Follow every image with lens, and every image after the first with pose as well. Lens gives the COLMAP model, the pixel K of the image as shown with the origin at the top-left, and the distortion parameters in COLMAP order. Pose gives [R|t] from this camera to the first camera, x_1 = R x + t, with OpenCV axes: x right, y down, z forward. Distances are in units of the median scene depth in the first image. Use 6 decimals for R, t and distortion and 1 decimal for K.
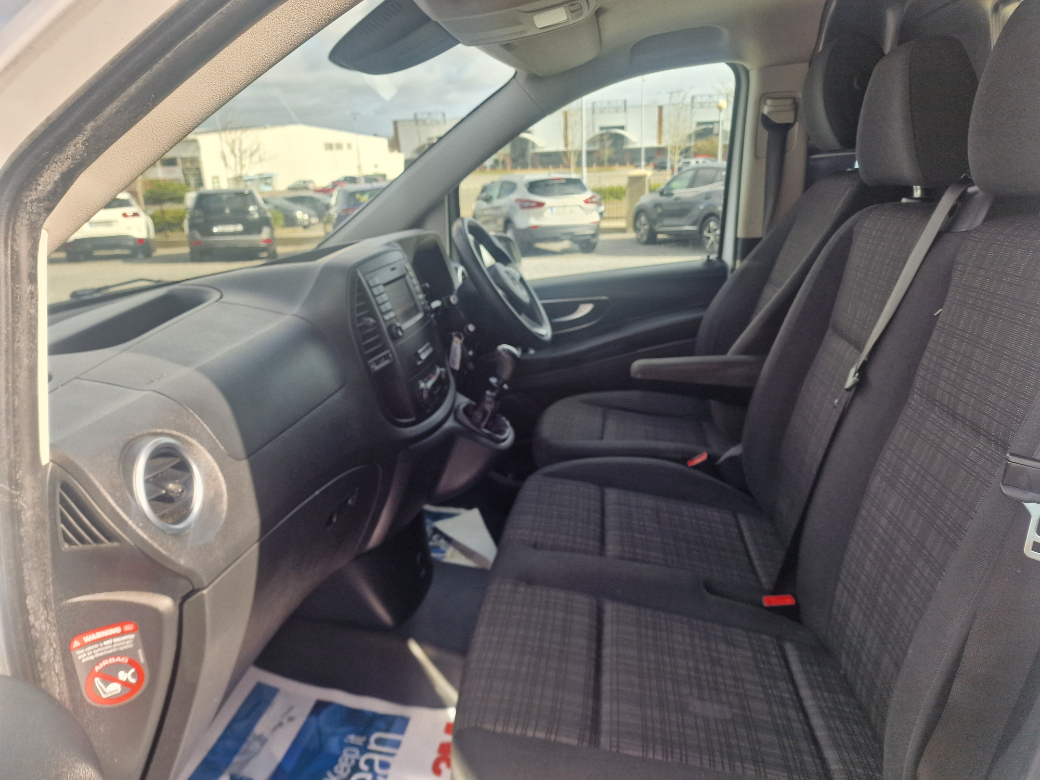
lens RADIAL K [[698.0, 0, 516.9], [0, 698.0, 390.6], [0, 0, 1]] dist [0.038775, -0.032950]
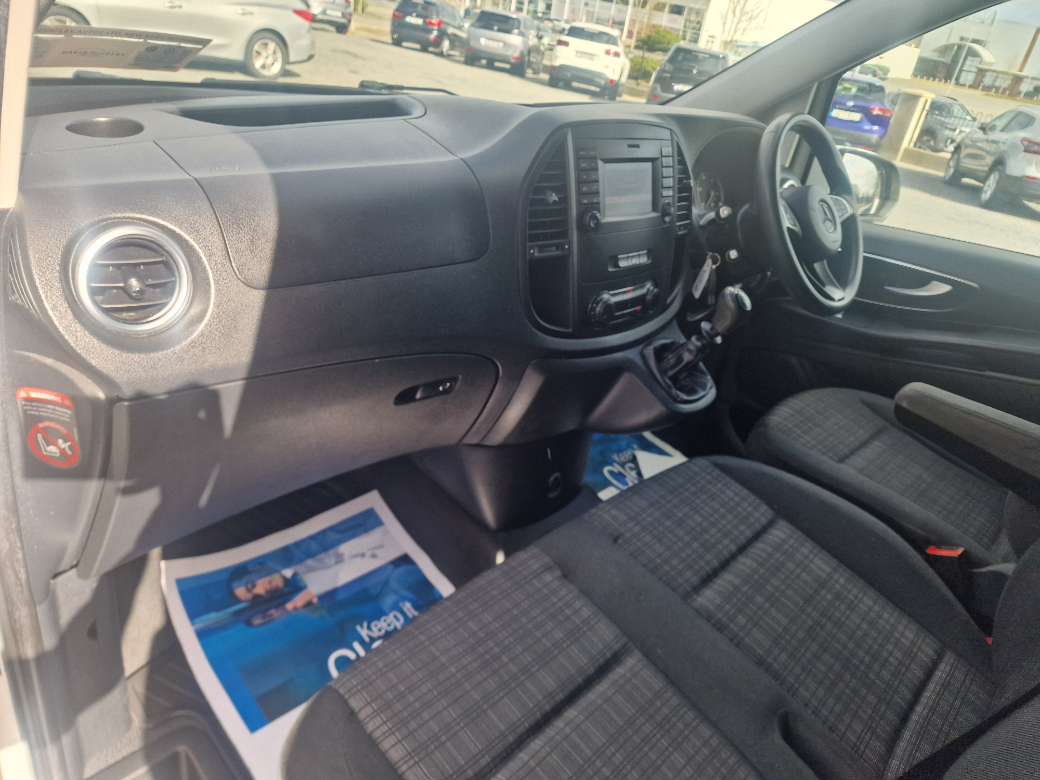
lens RADIAL K [[698.0, 0, 522.1], [0, 698.0, 391.1], [0, 0, 1]] dist [0.038775, -0.032950]
pose [[0.794318, 0.430159, -0.428979, 0.172240], [-0.358064, 0.901946, 0.241419, -0.065997], [0.490765, -0.038161, 0.870456, 0.223952]]
